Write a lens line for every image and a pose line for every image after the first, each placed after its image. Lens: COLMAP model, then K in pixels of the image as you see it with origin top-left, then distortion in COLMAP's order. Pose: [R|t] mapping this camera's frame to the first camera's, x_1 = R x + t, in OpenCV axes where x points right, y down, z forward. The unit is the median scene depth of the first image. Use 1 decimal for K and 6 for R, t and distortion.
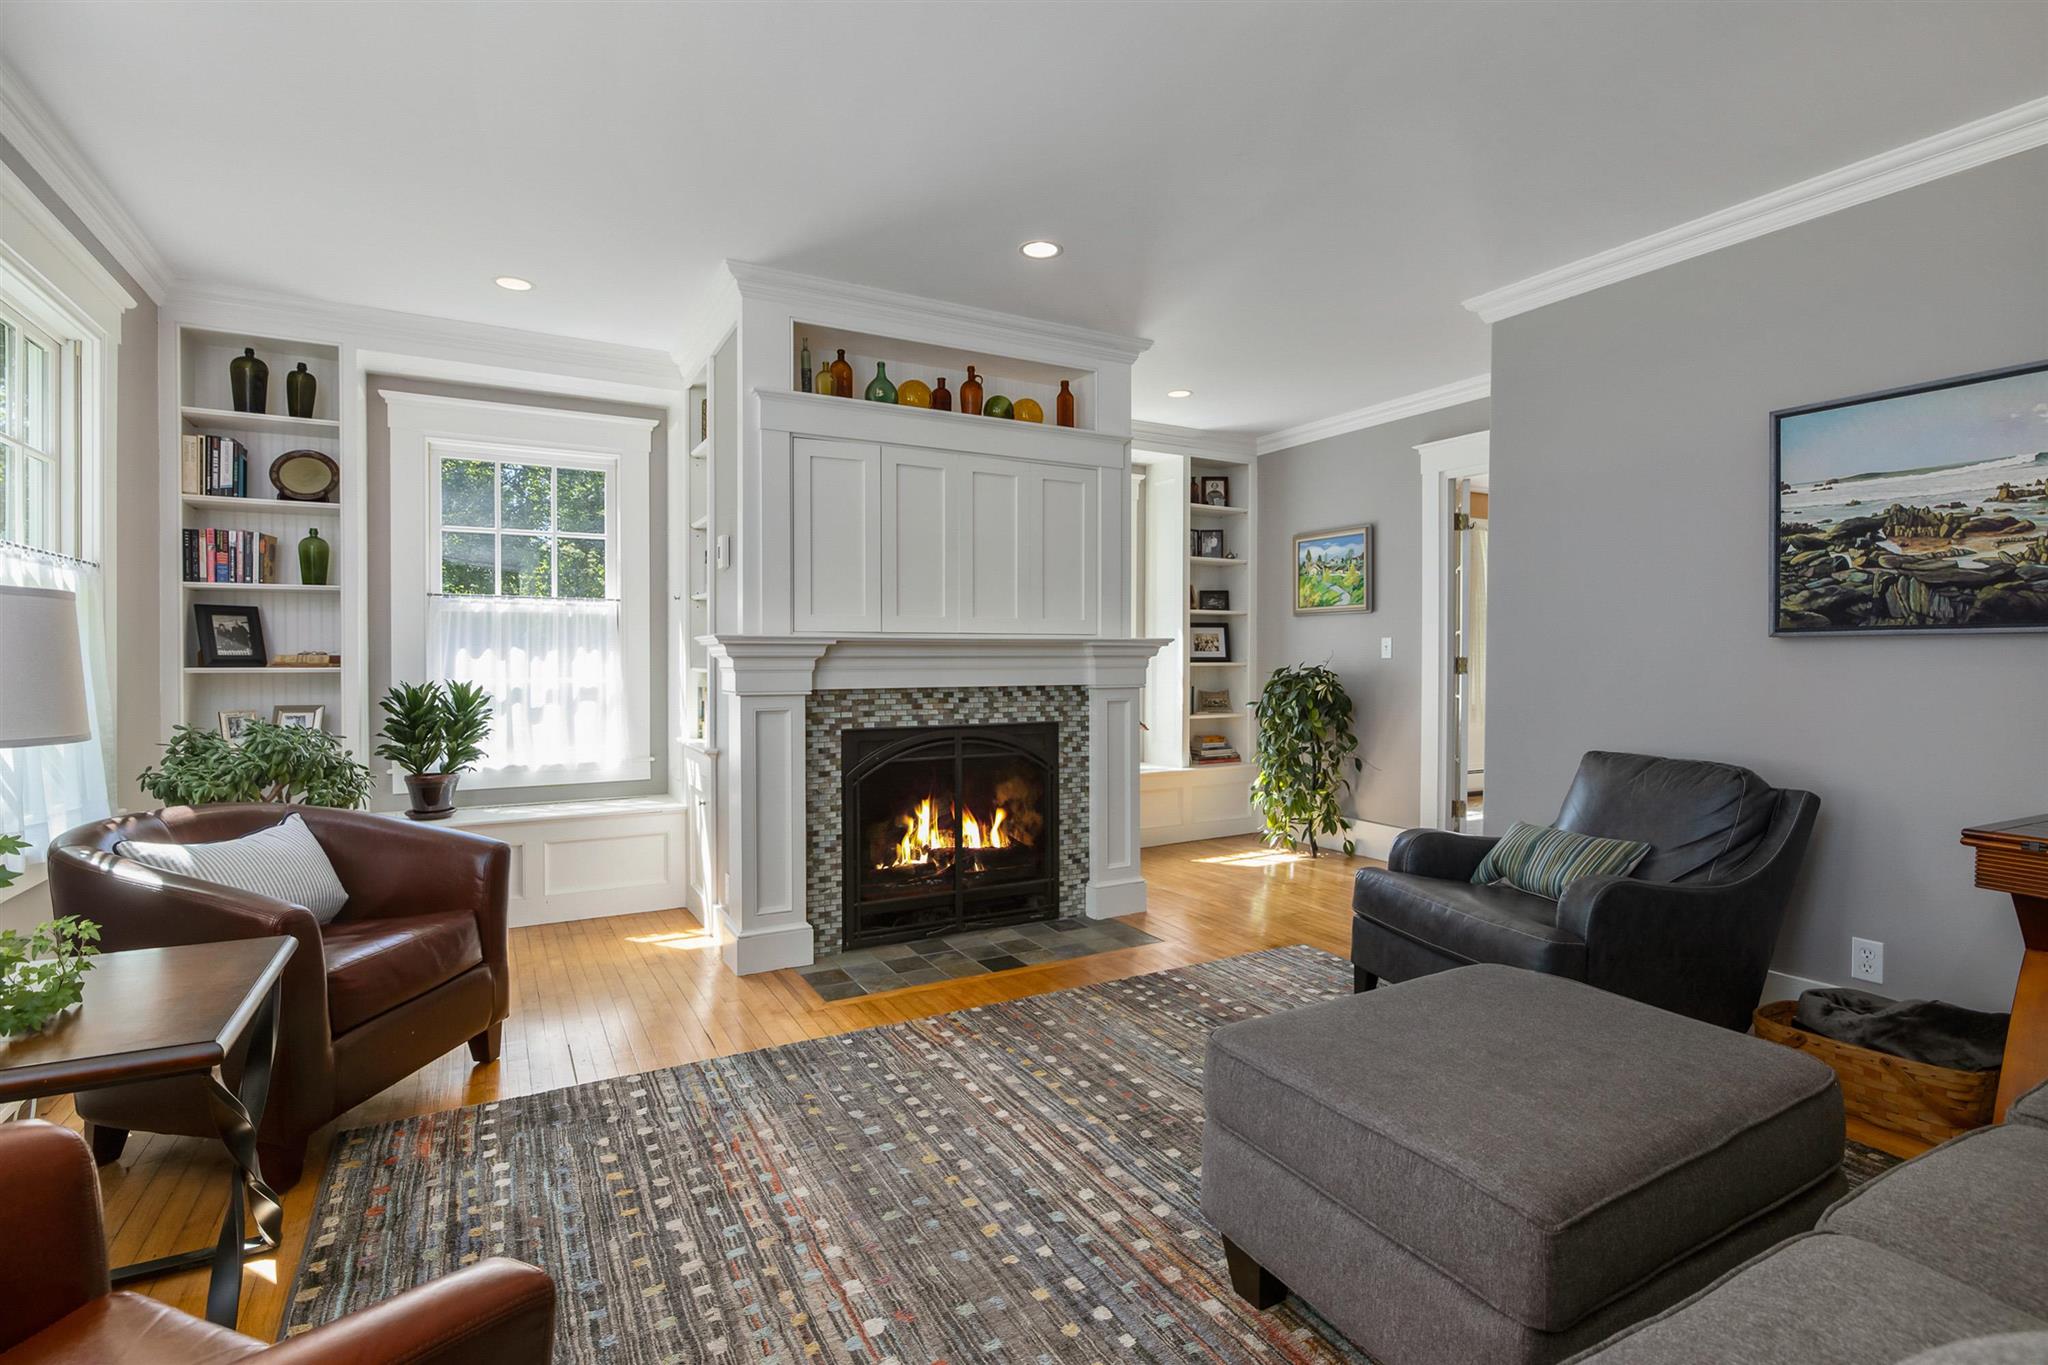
lens RADIAL K [[976.3, 0, 1025.7], [0, 976.3, 670.4], [0, 0, 1]] dist [-0.020902, 0.000490]
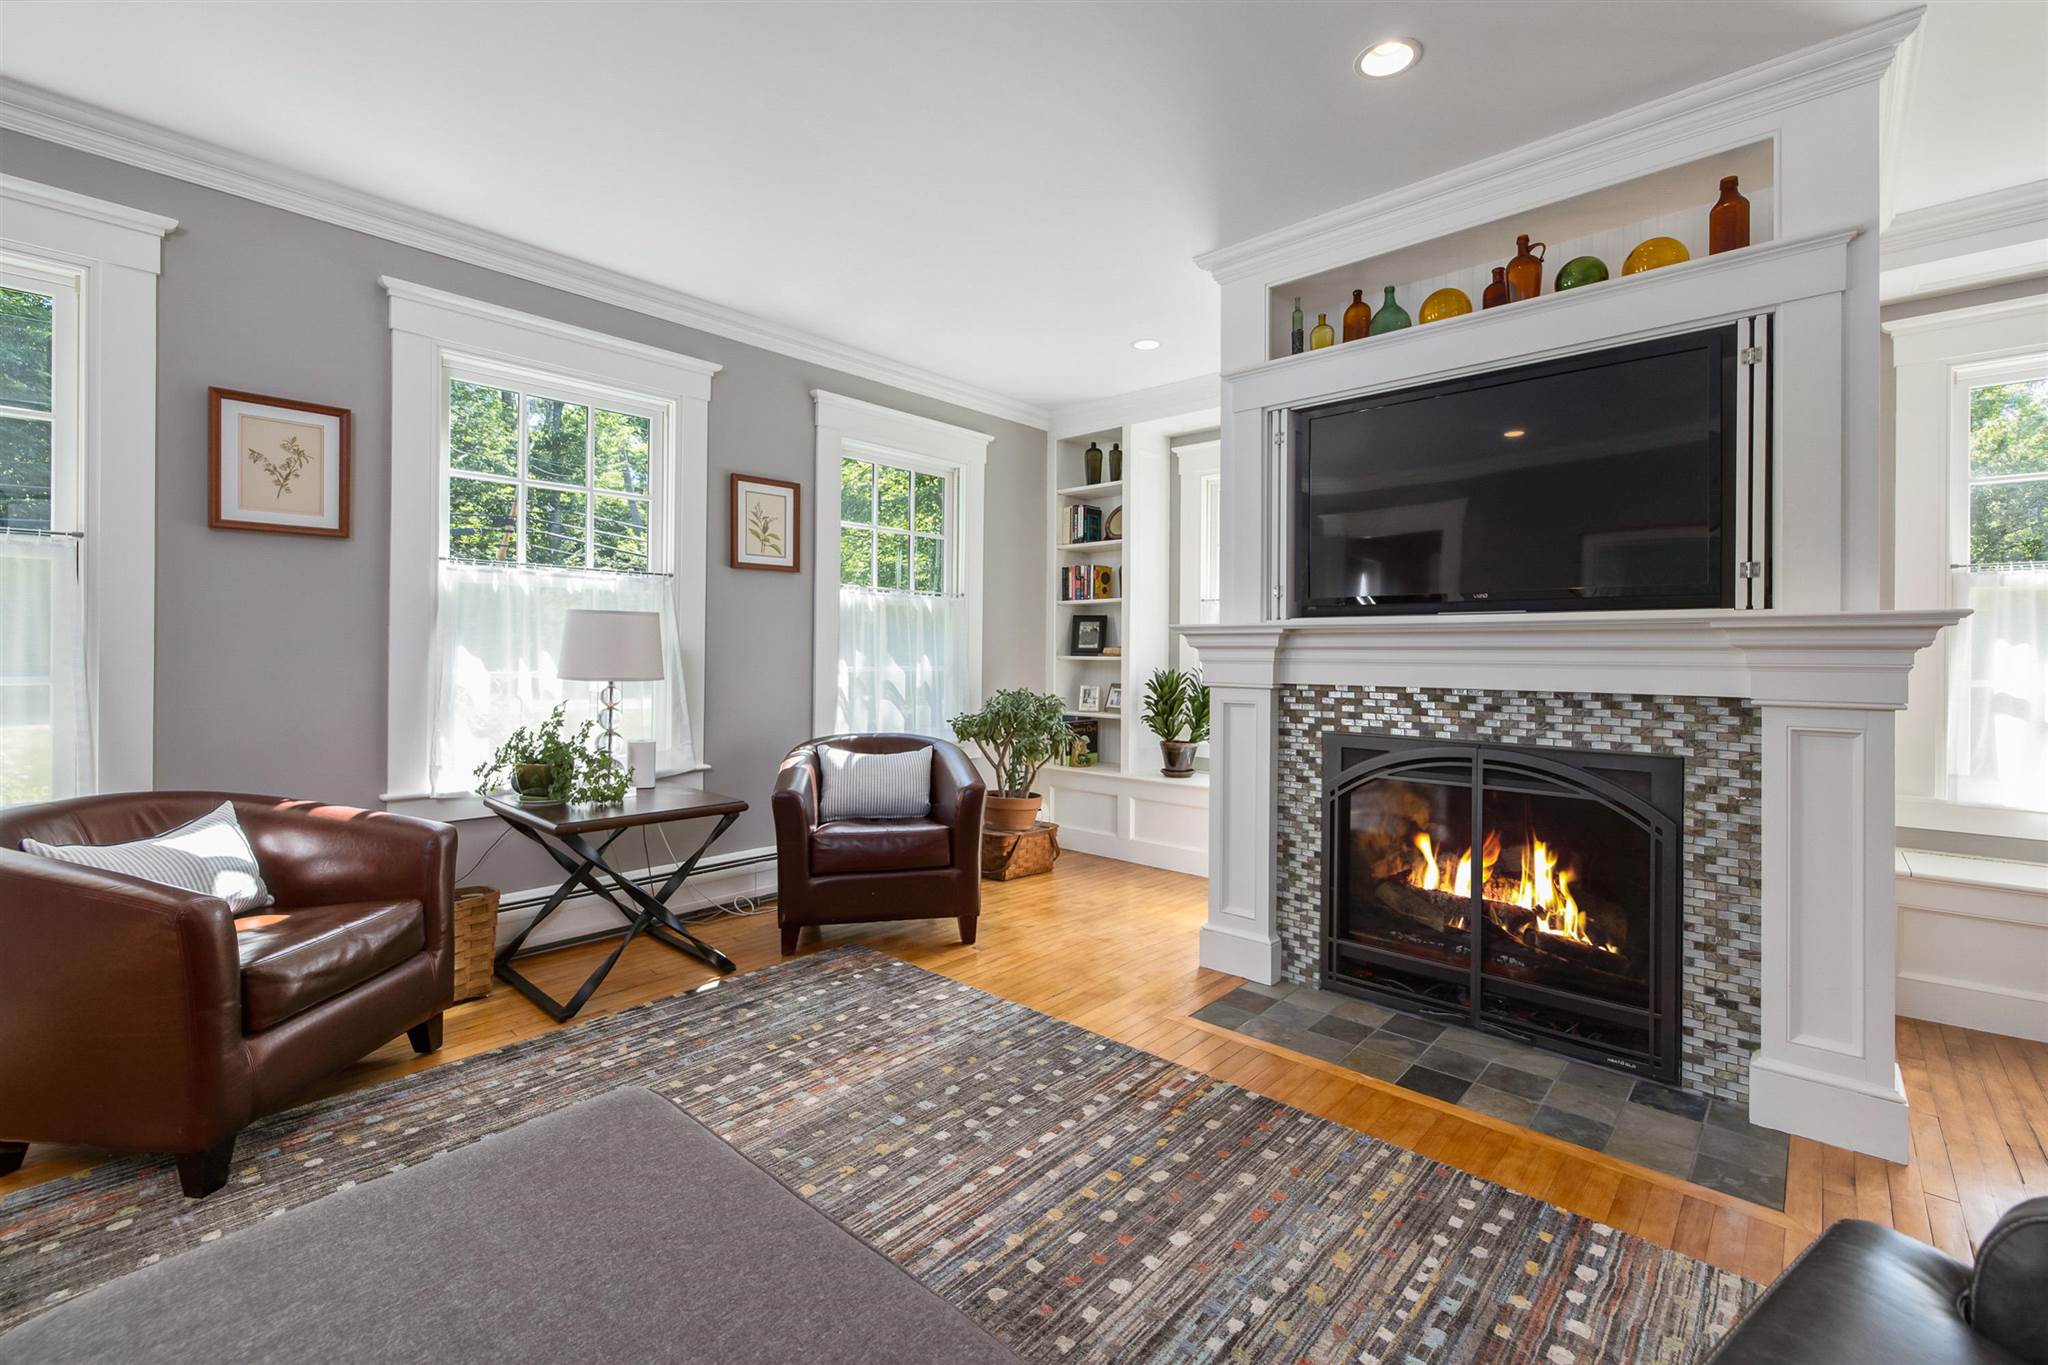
lens RADIAL K [[878.1, 0, 1027.3], [0, 878.1, 652.2], [0, 0, 1]] dist [-0.002880, 0.000402]
pose [[0.312627, 0.001222, -0.949875, 0.475456], [-0.023468, 0.999704, -0.006438, 0.001749], [0.949586, 0.024304, 0.312563, 0.509889]]
